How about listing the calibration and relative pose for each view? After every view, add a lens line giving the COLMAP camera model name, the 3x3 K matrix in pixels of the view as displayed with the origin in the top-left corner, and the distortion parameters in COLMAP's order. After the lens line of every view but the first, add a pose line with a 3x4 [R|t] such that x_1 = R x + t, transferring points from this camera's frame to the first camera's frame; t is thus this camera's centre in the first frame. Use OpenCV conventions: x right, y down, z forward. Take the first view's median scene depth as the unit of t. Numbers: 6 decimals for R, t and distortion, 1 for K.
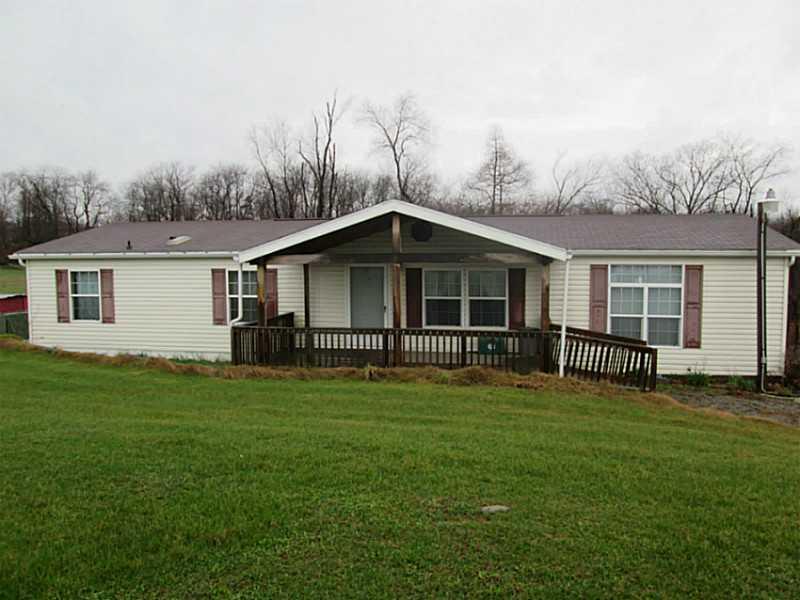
lens RADIAL K [[671.7, 0, 403.6], [0, 671.7, 302.5], [0, 0, 1]] dist [-0.048717, 0.003786]
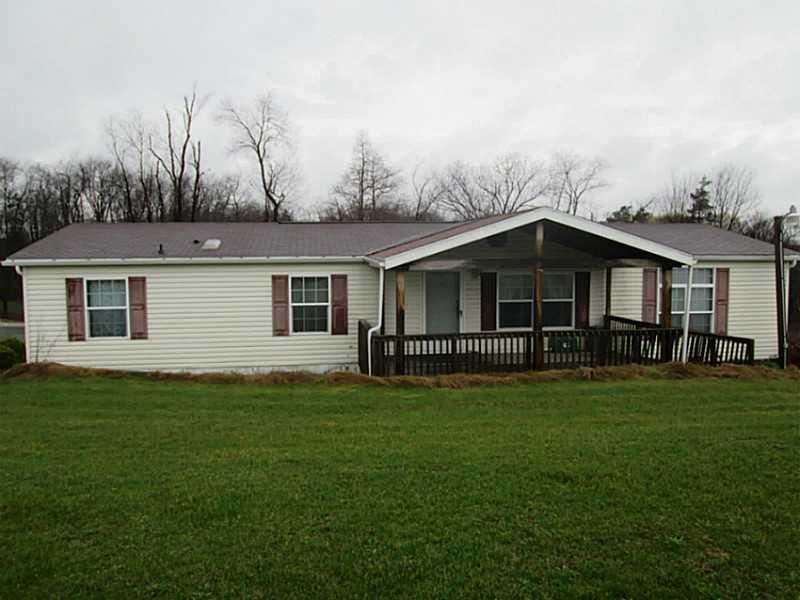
lens RADIAL K [[671.7, 0, 403.7], [0, 671.7, 300.1], [0, 0, 1]] dist [-0.048717, 0.003786]
pose [[0.943690, -0.022800, 0.330044, -0.429429], [0.025715, 0.999659, -0.004468, -0.007761], [-0.329830, 0.012704, 0.943955, 0.070442]]
